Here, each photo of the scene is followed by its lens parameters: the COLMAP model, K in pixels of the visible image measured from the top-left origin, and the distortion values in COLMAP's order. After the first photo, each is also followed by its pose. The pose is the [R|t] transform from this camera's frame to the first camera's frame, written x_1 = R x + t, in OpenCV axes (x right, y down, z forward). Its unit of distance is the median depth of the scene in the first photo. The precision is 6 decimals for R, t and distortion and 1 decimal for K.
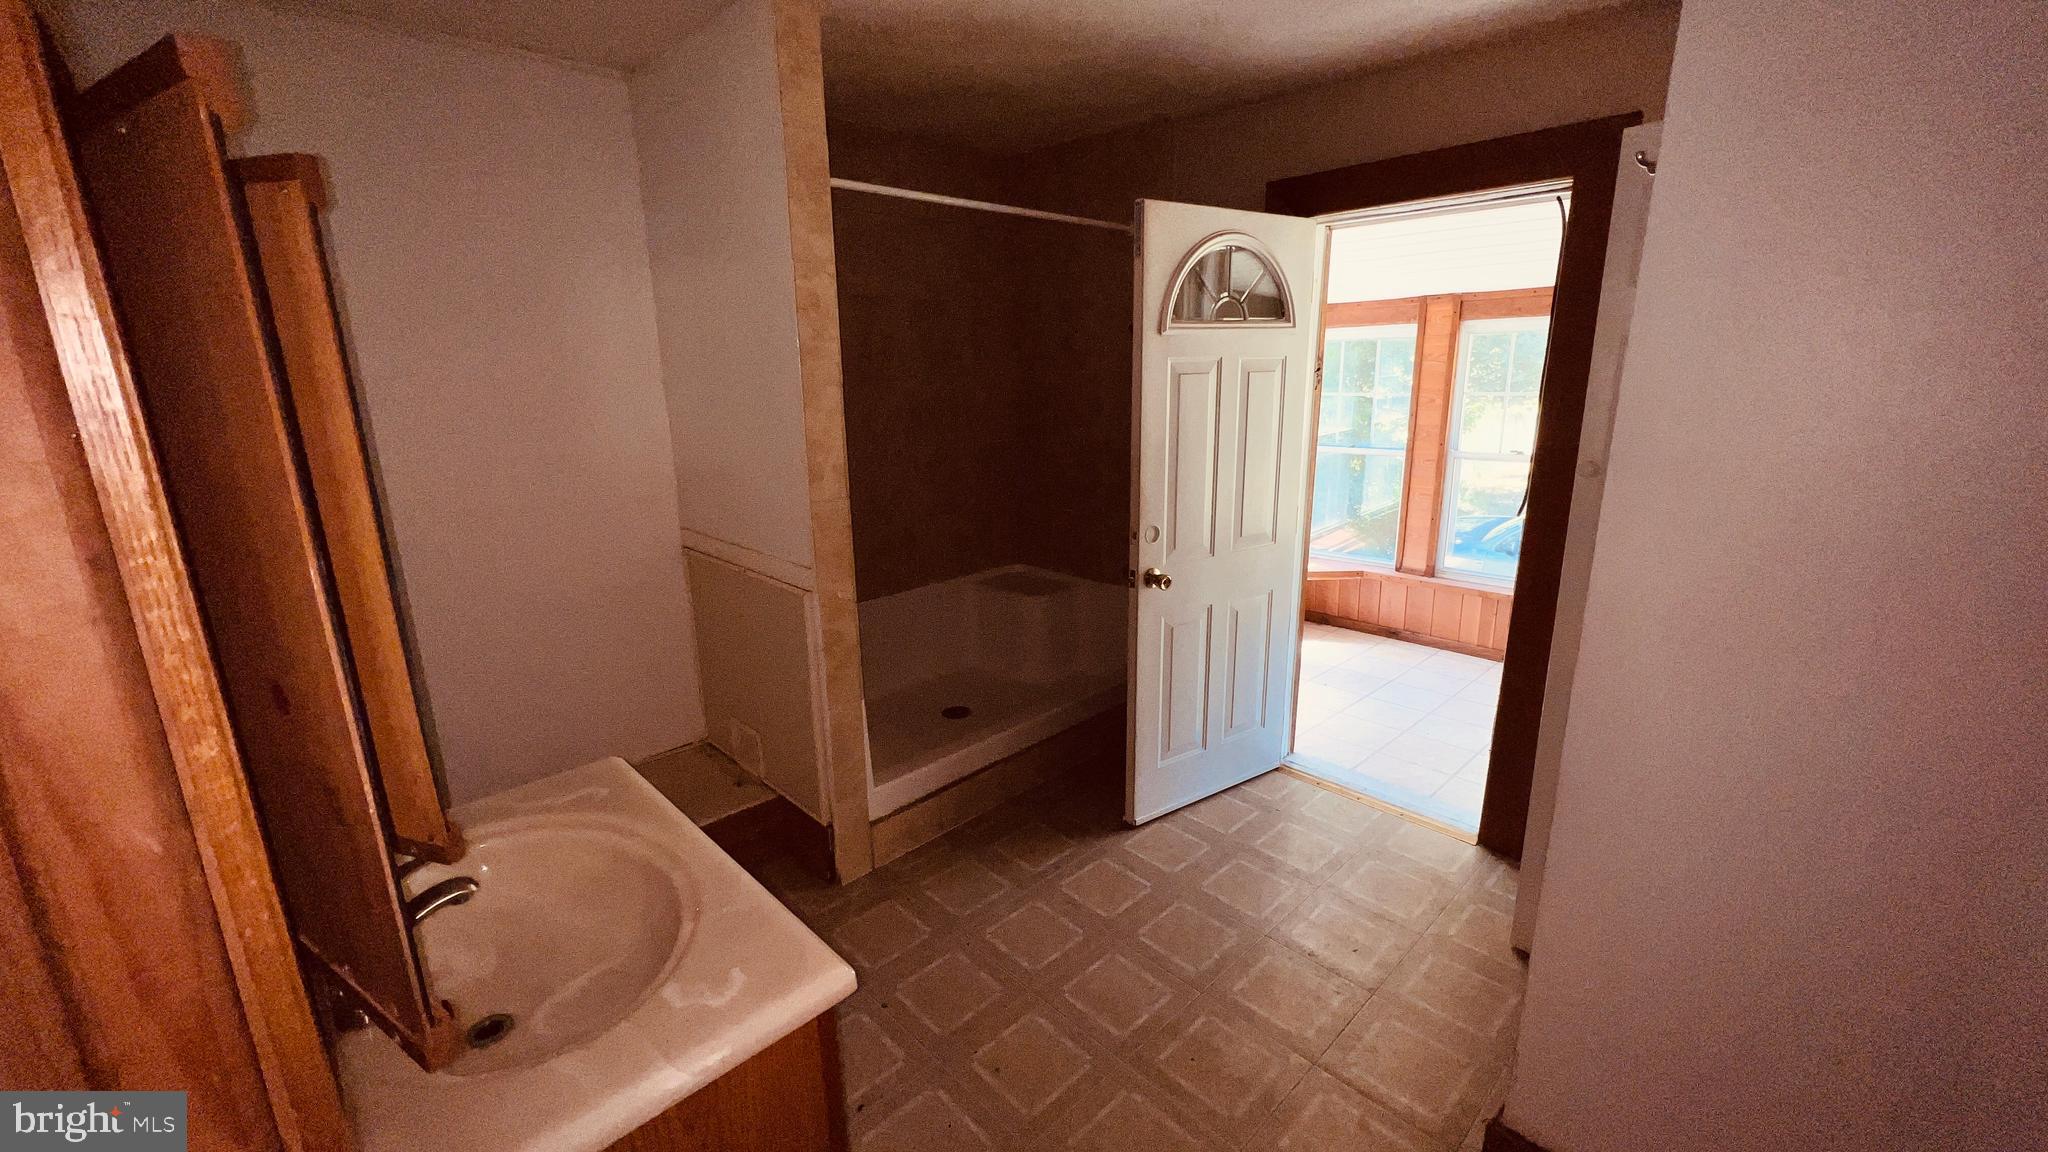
lens RADIAL K [[811.9, 0, 1030.2], [0, 811.9, 573.0], [0, 0, 1]] dist [-0.006543, 0.000265]
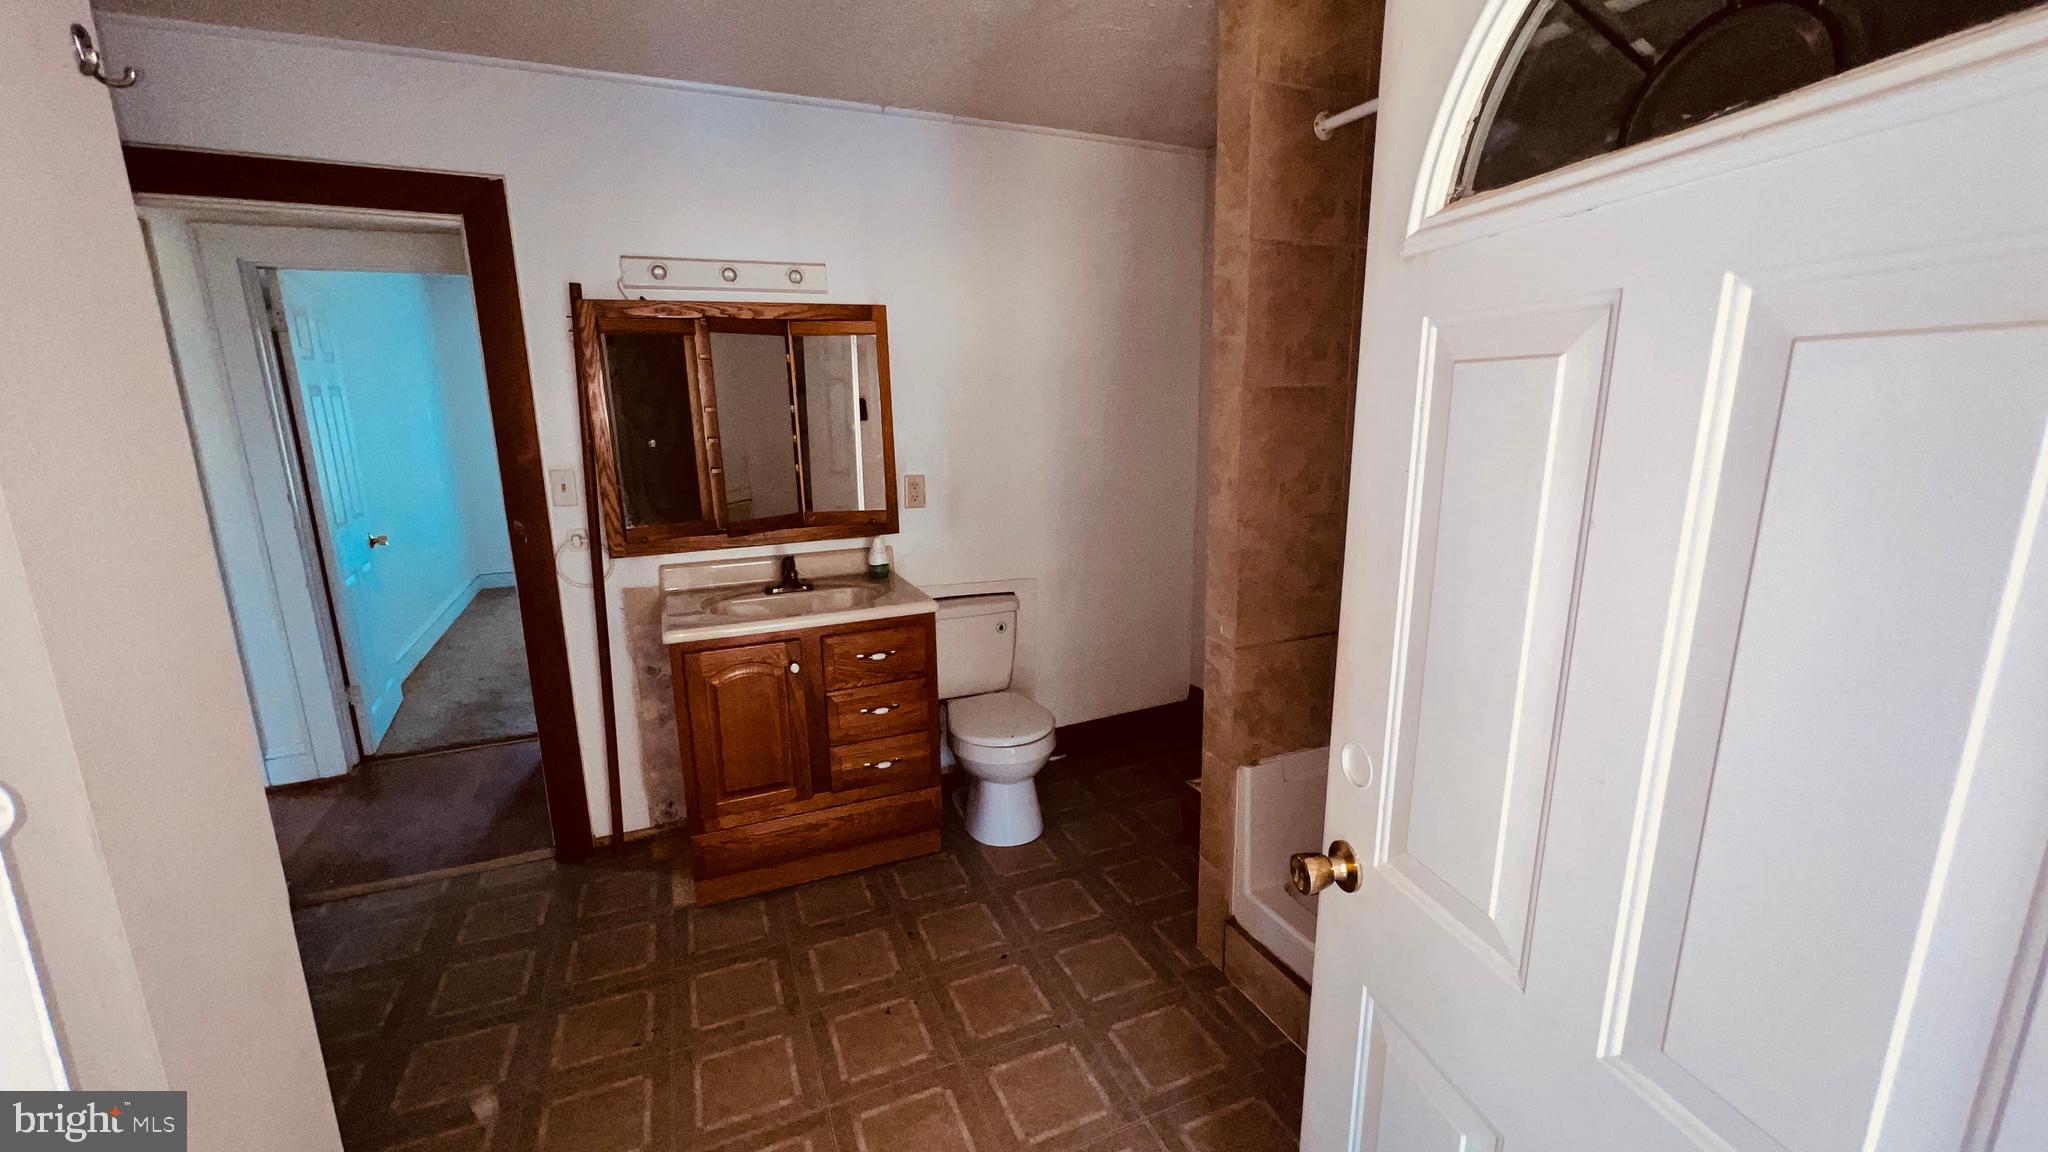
lens RADIAL K [[811.9, 0, 1030.9], [0, 811.9, 572.6], [0, 0, 1]] dist [-0.006543, 0.000265]
pose [[-0.350882, 0.213407, -0.911778, 0.586248], [-0.219717, 0.927741, 0.301697, -0.236259], [0.910278, 0.306193, -0.278638, 1.001872]]
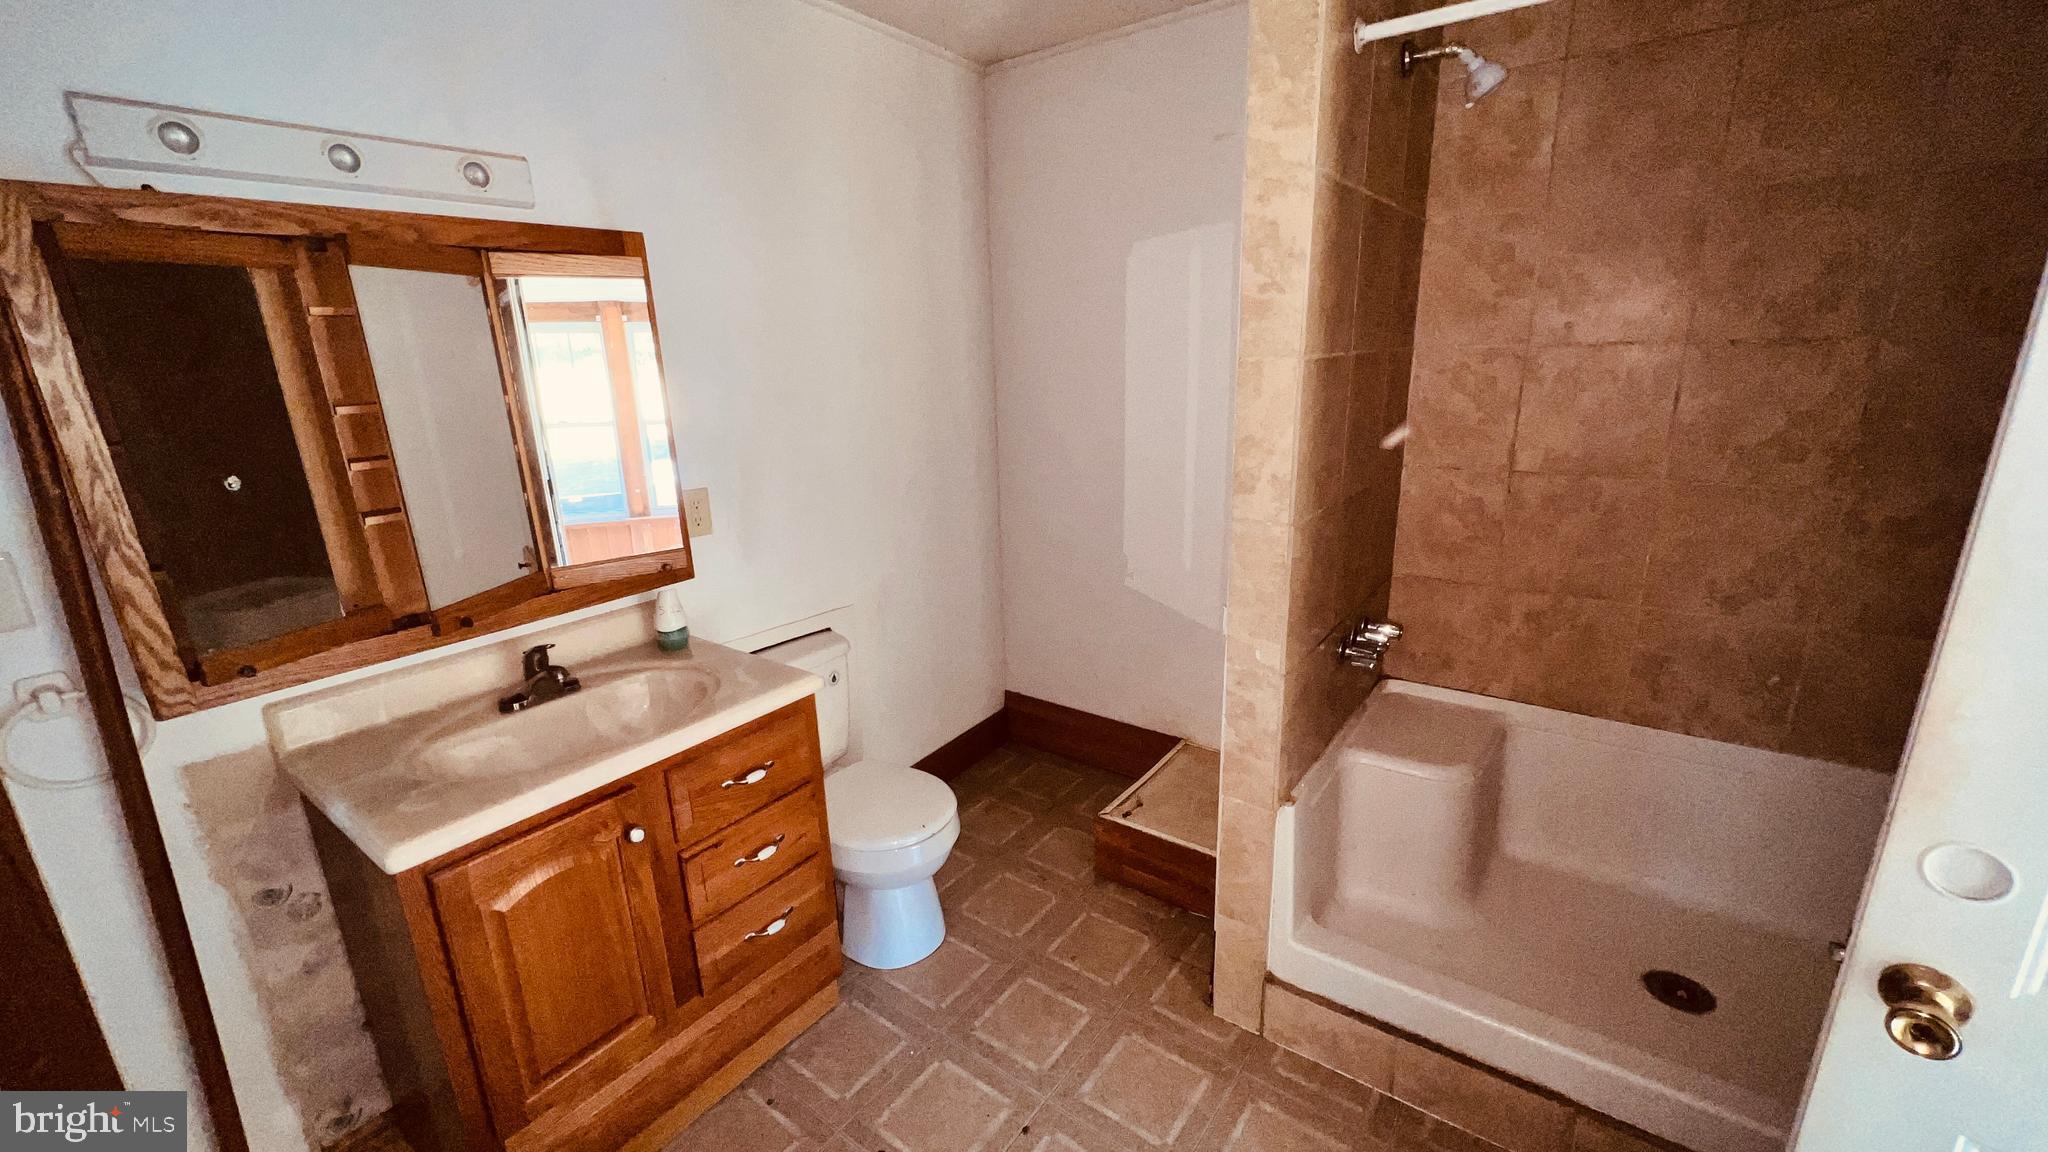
lens RADIAL K [[811.9, 0, 1024.0], [0, 811.9, 576.2], [0, 0, 1]] dist [-0.006543, 0.000265]
pose [[0.160165, 0.273677, -0.948392, 0.373288], [-0.226975, 0.945261, 0.234442, -0.153547], [0.960640, 0.177712, 0.213516, 0.617277]]
